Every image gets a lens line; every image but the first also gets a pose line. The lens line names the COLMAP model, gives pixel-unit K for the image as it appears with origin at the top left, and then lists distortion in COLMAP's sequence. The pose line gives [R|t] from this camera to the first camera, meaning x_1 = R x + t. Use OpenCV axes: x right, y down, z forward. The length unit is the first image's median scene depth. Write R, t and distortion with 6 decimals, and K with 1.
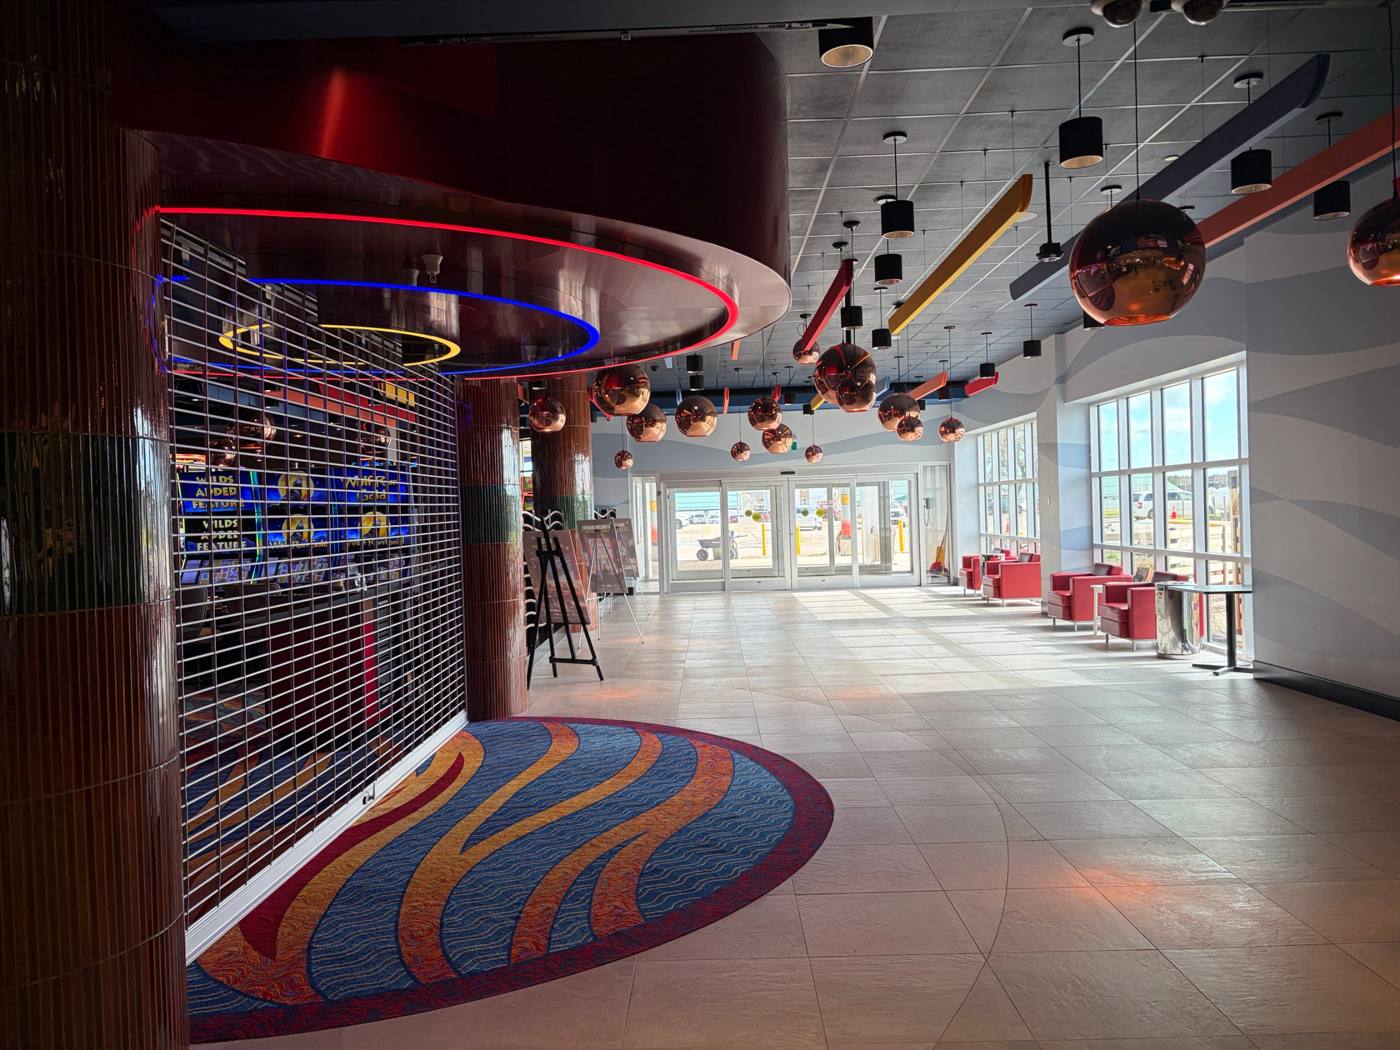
lens RADIAL K [[1064.7, 0, 698.5], [0, 1064.7, 523.8], [0, 0, 1]] dist [-0.021521, 0.000118]
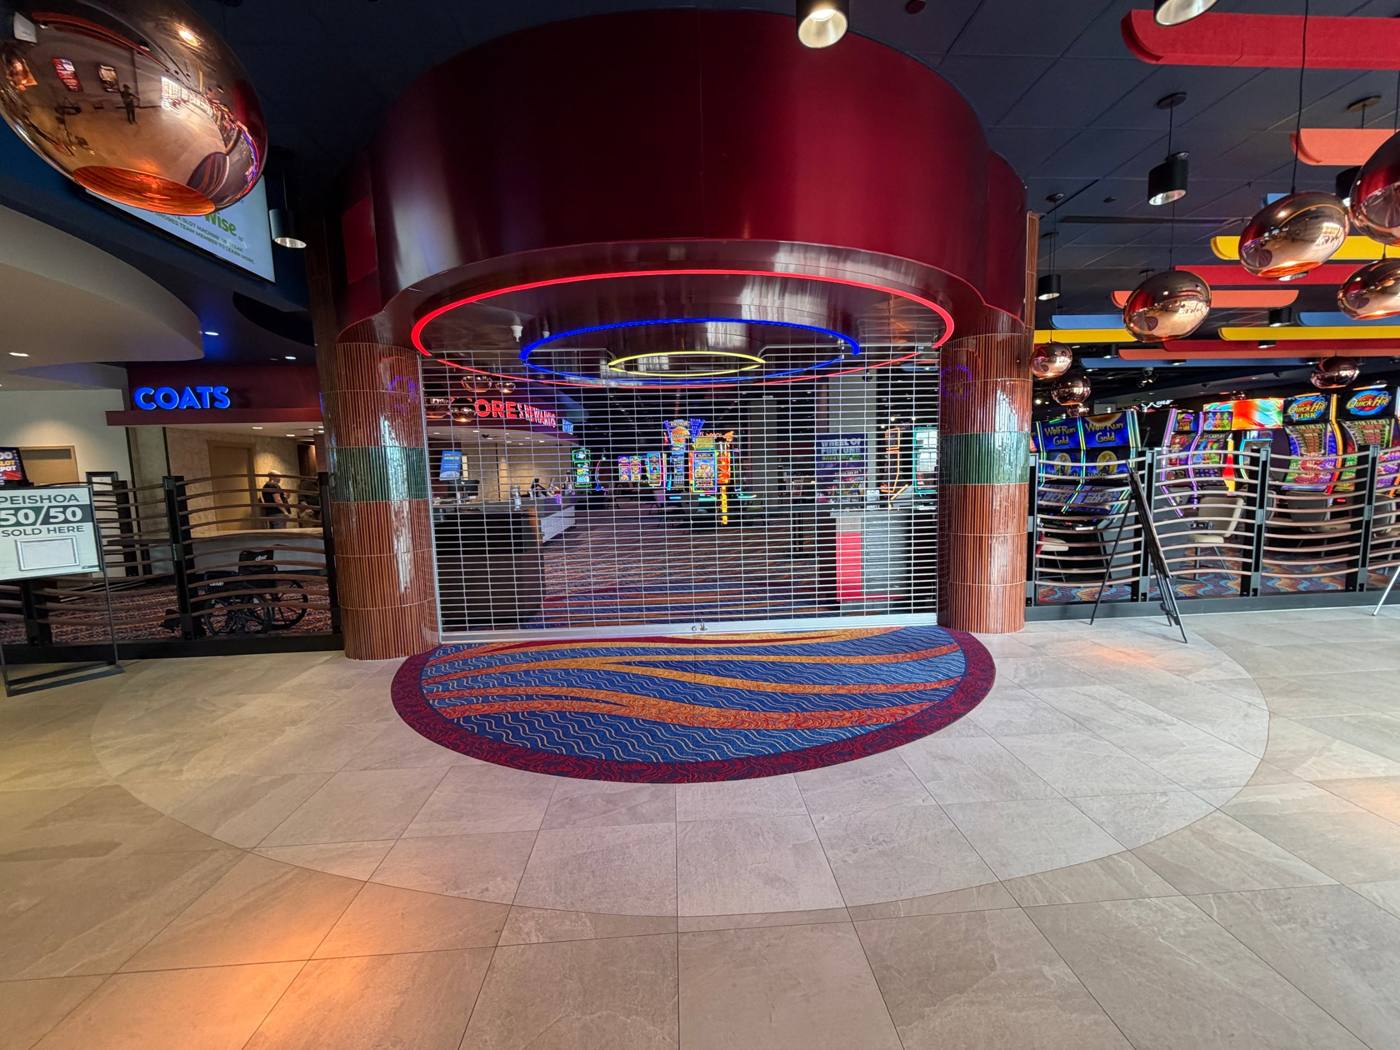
lens RADIAL K [[558.8, 0, 698.4], [0, 558.8, 525.1], [0, 0, 1]] dist [0.000306, 0.000025]
pose [[0.063992, 0.131263, -0.989280, 0.617103], [0.009355, 0.991189, 0.132121, -0.032268], [0.997907, -0.017709, 0.062200, 1.024588]]
